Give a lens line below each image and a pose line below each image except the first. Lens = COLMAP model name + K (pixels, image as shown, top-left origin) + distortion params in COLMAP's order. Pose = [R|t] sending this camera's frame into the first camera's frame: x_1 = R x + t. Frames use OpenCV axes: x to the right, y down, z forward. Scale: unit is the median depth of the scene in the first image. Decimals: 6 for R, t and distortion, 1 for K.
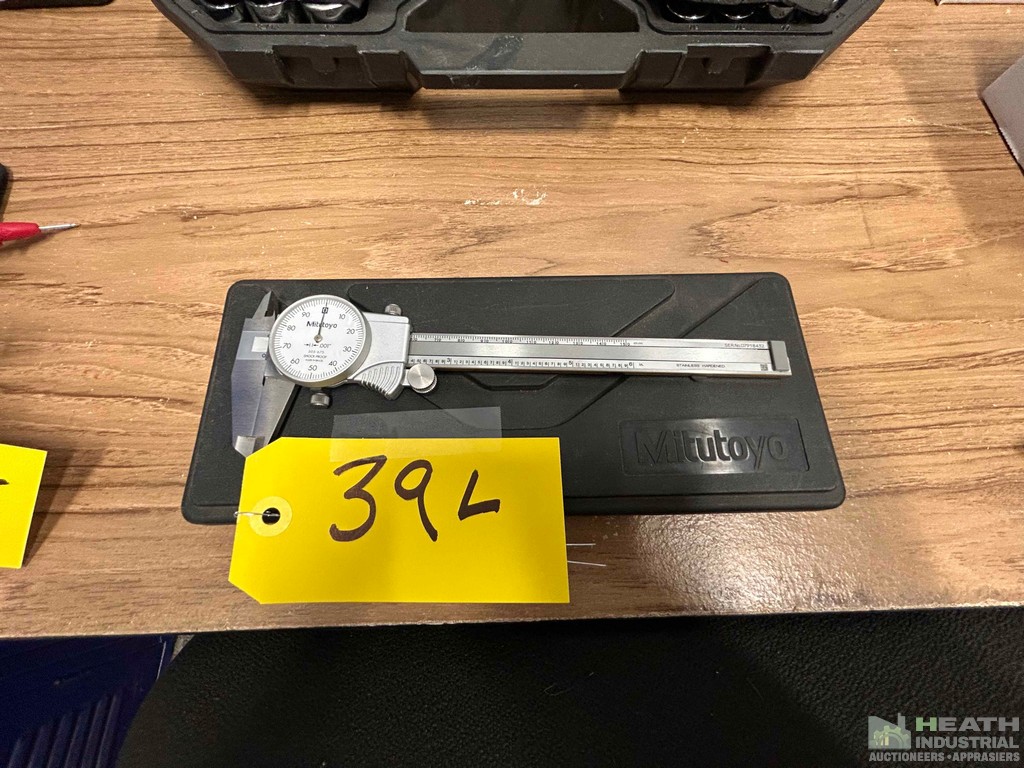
lens RADIAL K [[414.6, 0, 510.3], [0, 414.6, 384.8], [0, 0, 1]] dist [0.002476, -0.000738]
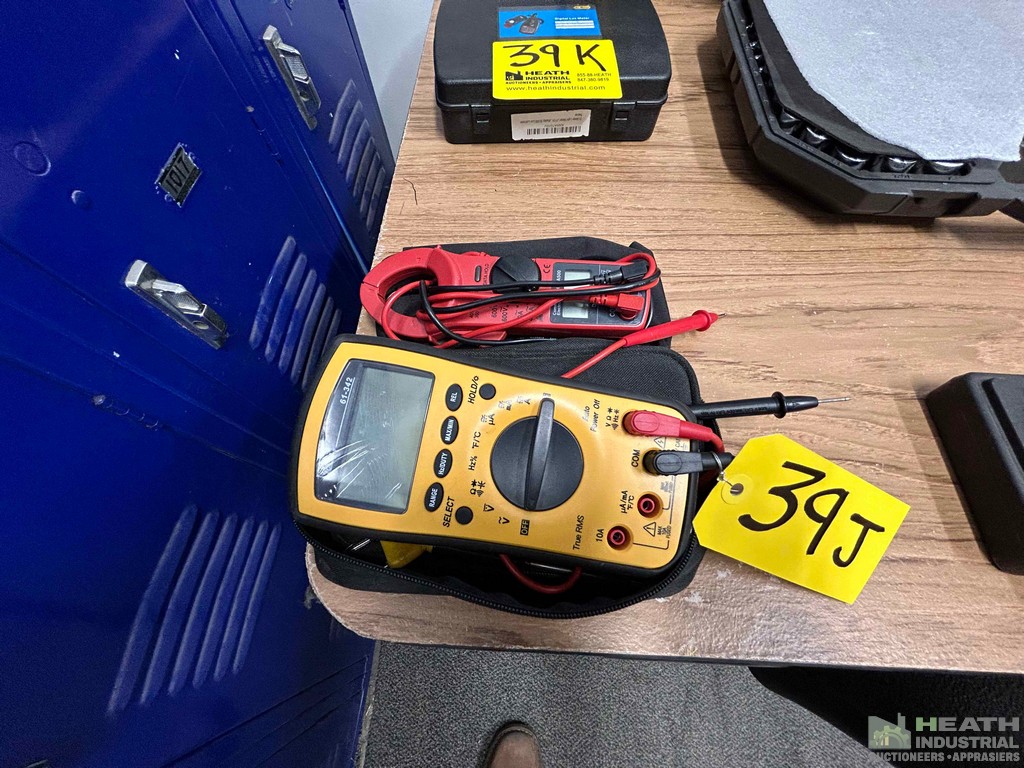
lens RADIAL K [[428.4, 0, 512.0], [0, 428.4, 384.0], [0, 0, 1]] dist [0.004430, -0.000998]
pose [[0.998037, 0.054669, -0.030563, -1.542211], [-0.058493, 0.988022, -0.142796, 0.037491], [0.022391, 0.144304, 0.989280, -0.235436]]
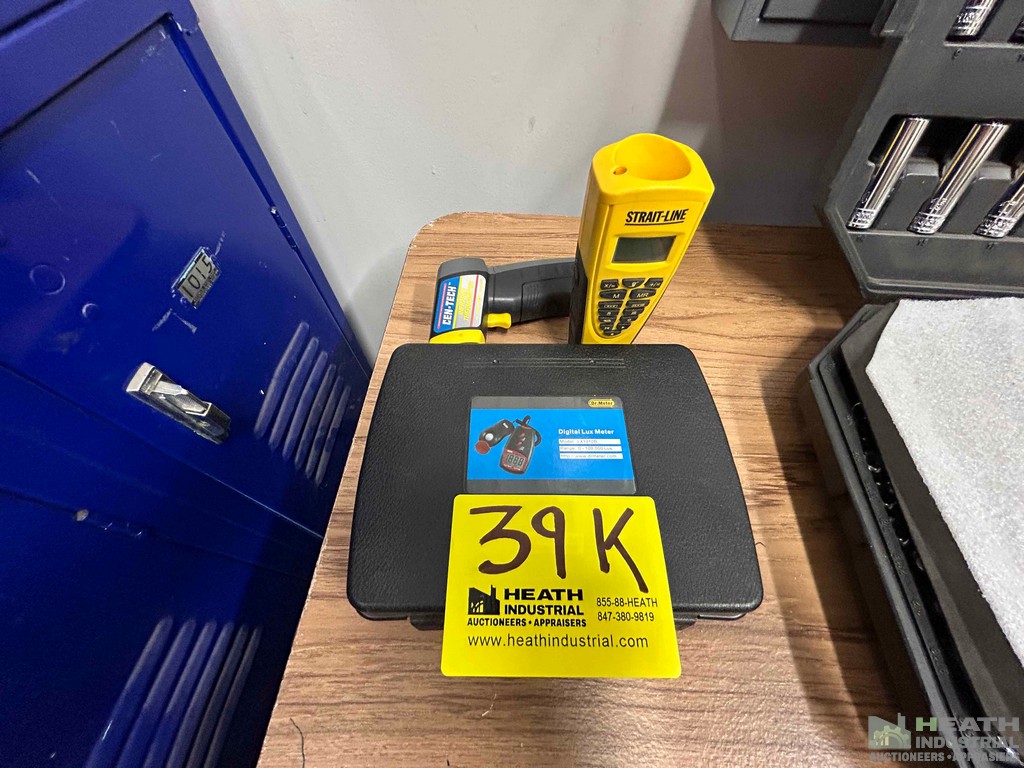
lens RADIAL K [[404.2, 0, 512.3], [0, 404.2, 380.0], [0, 0, 1]] dist [-0.007219, 0.000185]
pose [[0.995943, 0.073191, -0.052344, -1.571953], [-0.083949, 0.965199, -0.247678, -1.326895], [0.032394, 0.251067, 0.967428, 0.179381]]
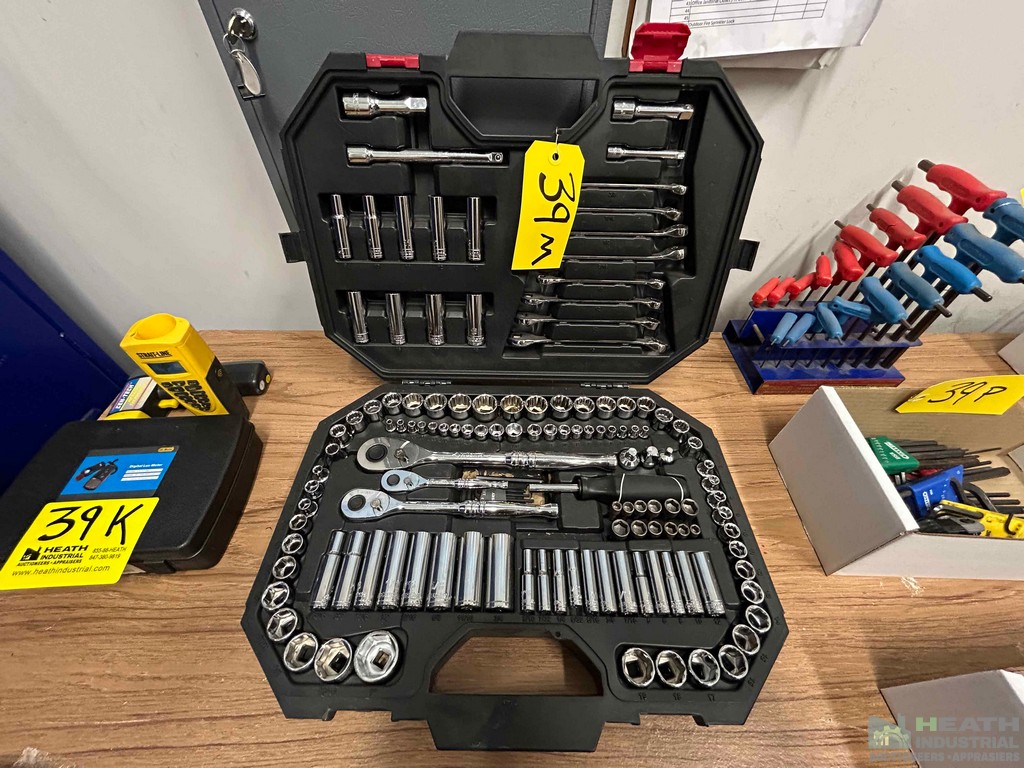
lens RADIAL K [[406.5, 0, 511.3], [0, 406.5, 389.2], [0, 0, 1]] dist [0.000248, -0.000368]
pose [[0.999743, 0.022396, -0.003617, -0.004203], [-0.022054, 0.922050, -0.386442, -1.140766], [-0.005319, 0.386422, 0.922307, -0.534736]]
